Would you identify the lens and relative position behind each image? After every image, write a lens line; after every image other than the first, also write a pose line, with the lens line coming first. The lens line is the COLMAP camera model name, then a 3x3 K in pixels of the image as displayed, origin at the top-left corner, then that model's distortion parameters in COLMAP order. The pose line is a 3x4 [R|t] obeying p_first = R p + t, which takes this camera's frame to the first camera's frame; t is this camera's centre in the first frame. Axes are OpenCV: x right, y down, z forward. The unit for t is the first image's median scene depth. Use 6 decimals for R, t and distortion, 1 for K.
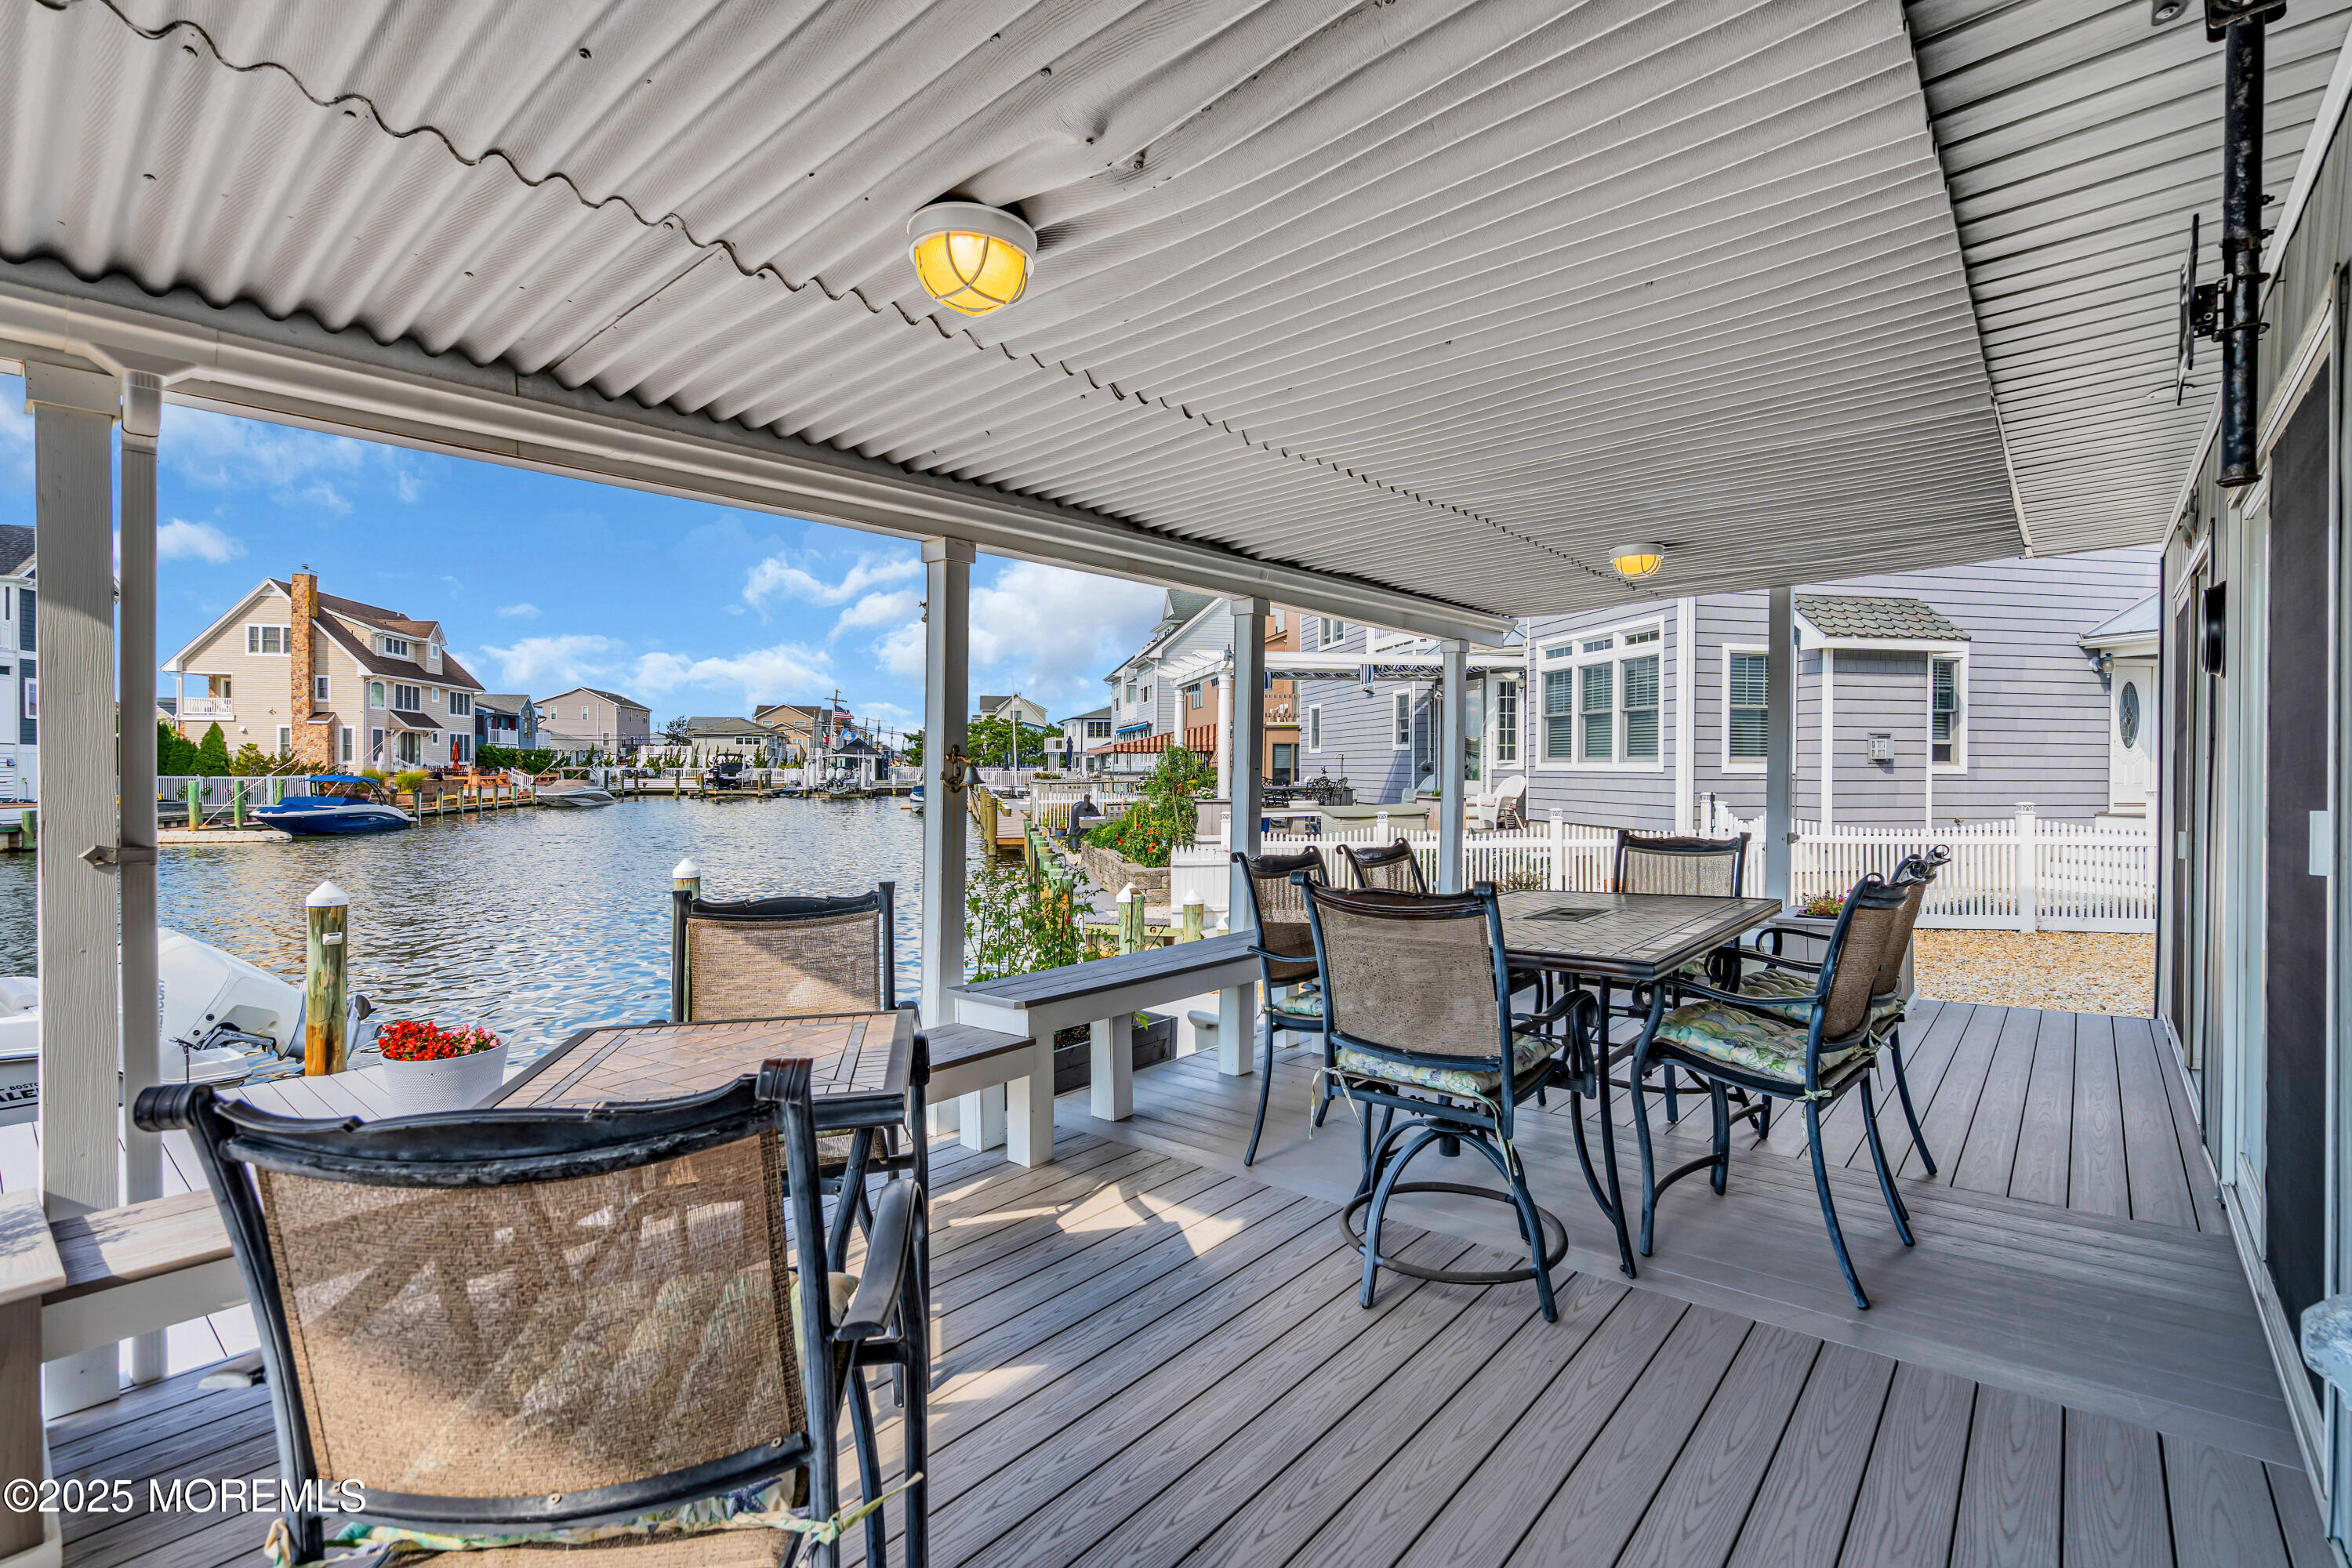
lens RADIAL K [[1060.8, 0, 1162.2], [0, 1060.8, 779.0], [0, 0, 1]] dist [0.004222, -0.000036]
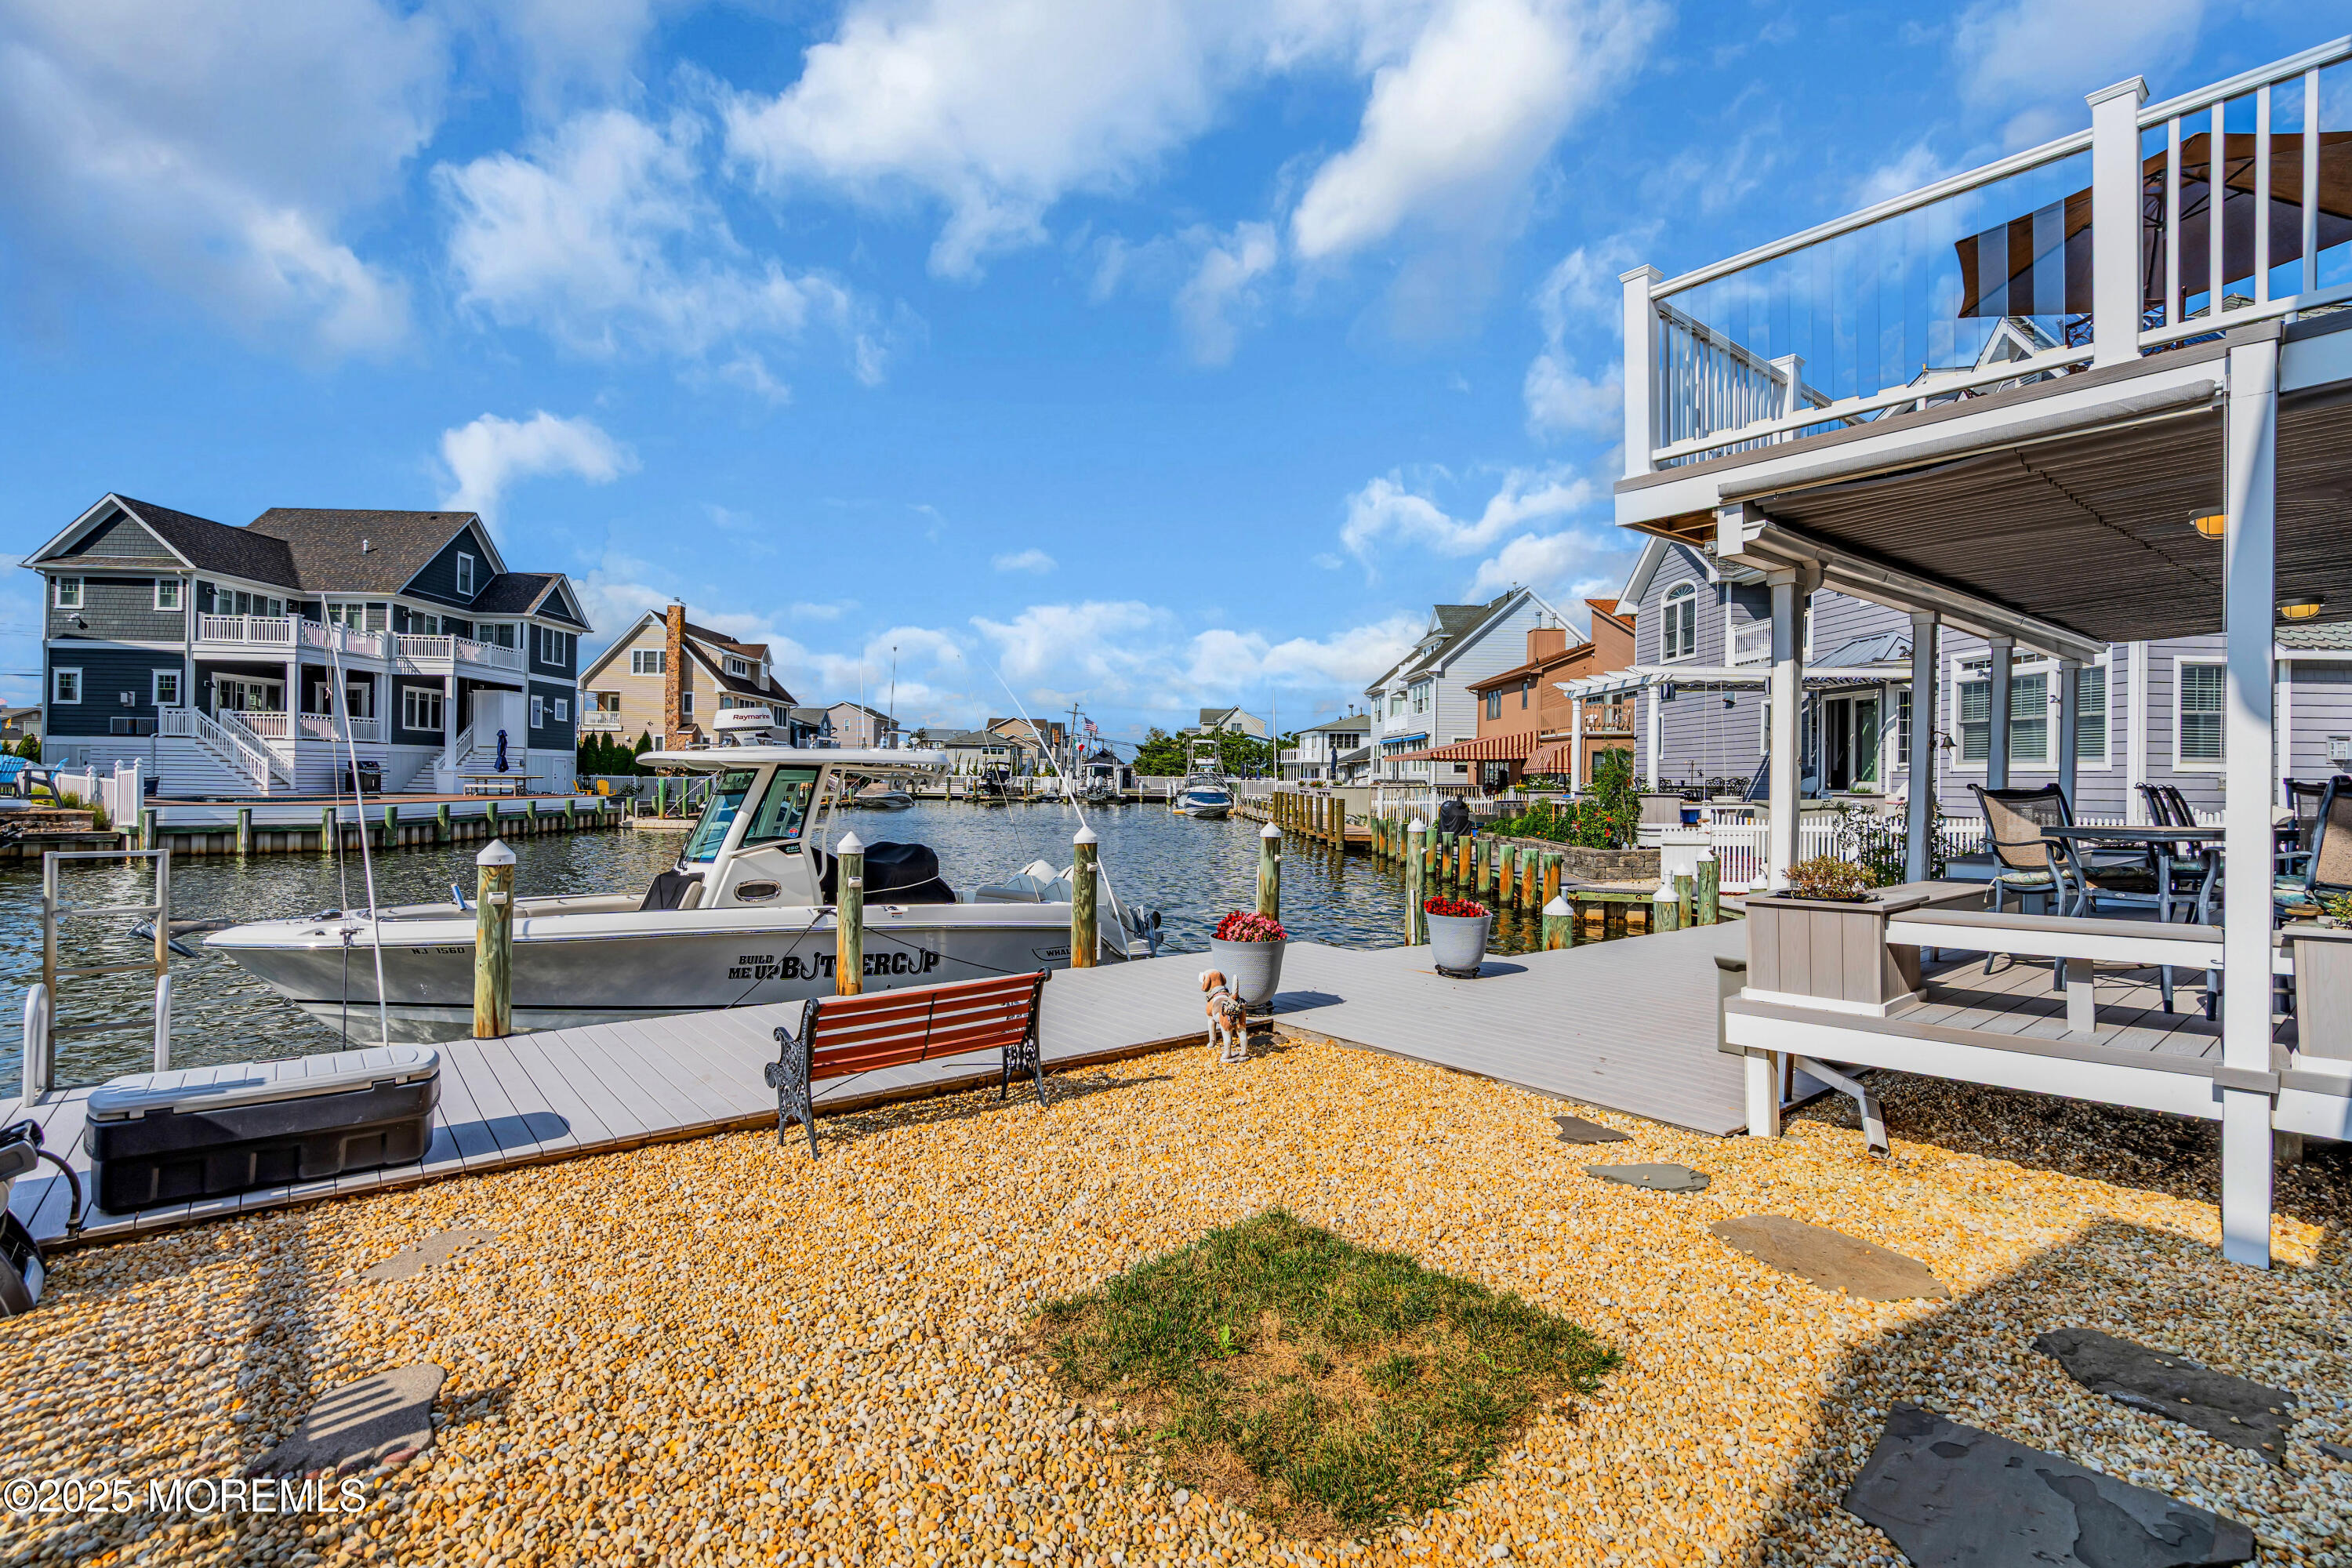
lens RADIAL K [[1060.8, 0, 1179.0], [0, 1060.8, 775.6], [0, 0, 1]] dist [0.004222, -0.000036]
pose [[0.986600, 0.008042, -0.162960, -0.068789], [-0.010595, 0.999834, -0.014804, 0.005575], [0.162813, 0.016332, 0.986522, -0.058996]]
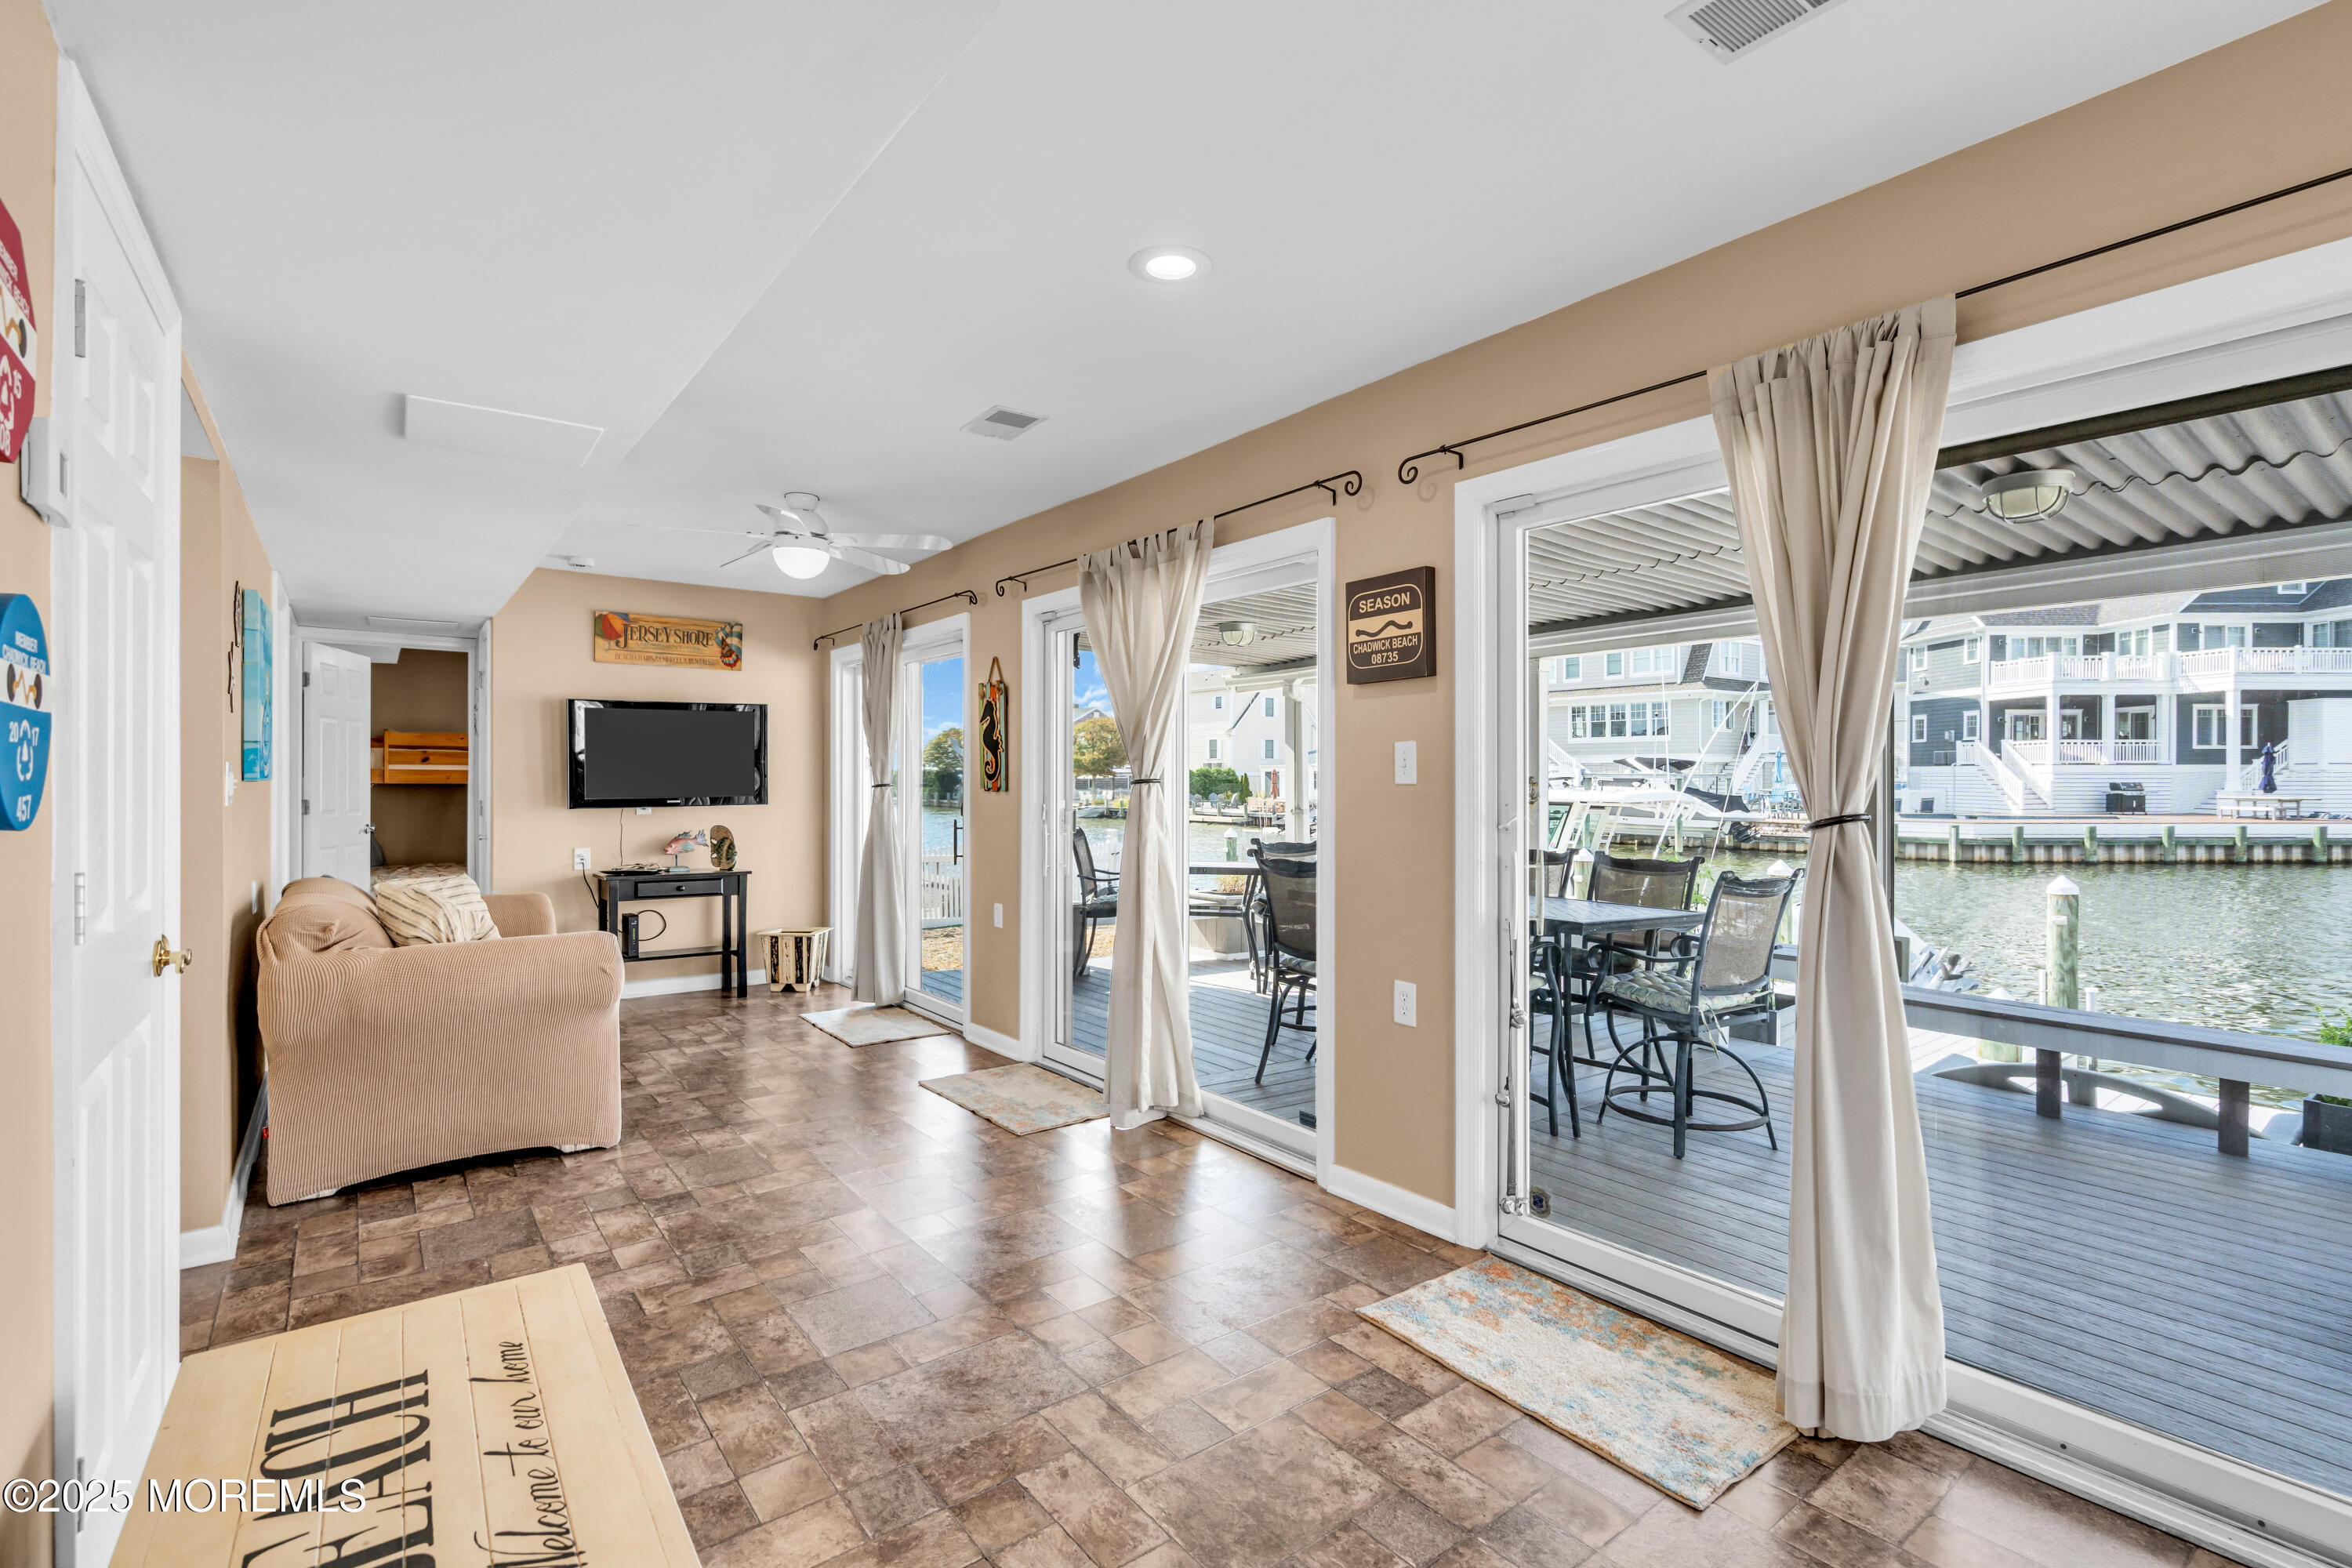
lens RADIAL K [[1068.5, 0, 1187.5], [0, 1068.5, 787.7], [0, 0, 1]] dist [-0.004104, 0.001825]
pose [[-0.204688, 0.003889, -0.978820, 0.102956], [-0.012403, 0.999902, 0.006566, -0.001091], [0.978749, 0.013484, -0.204619, 0.049537]]
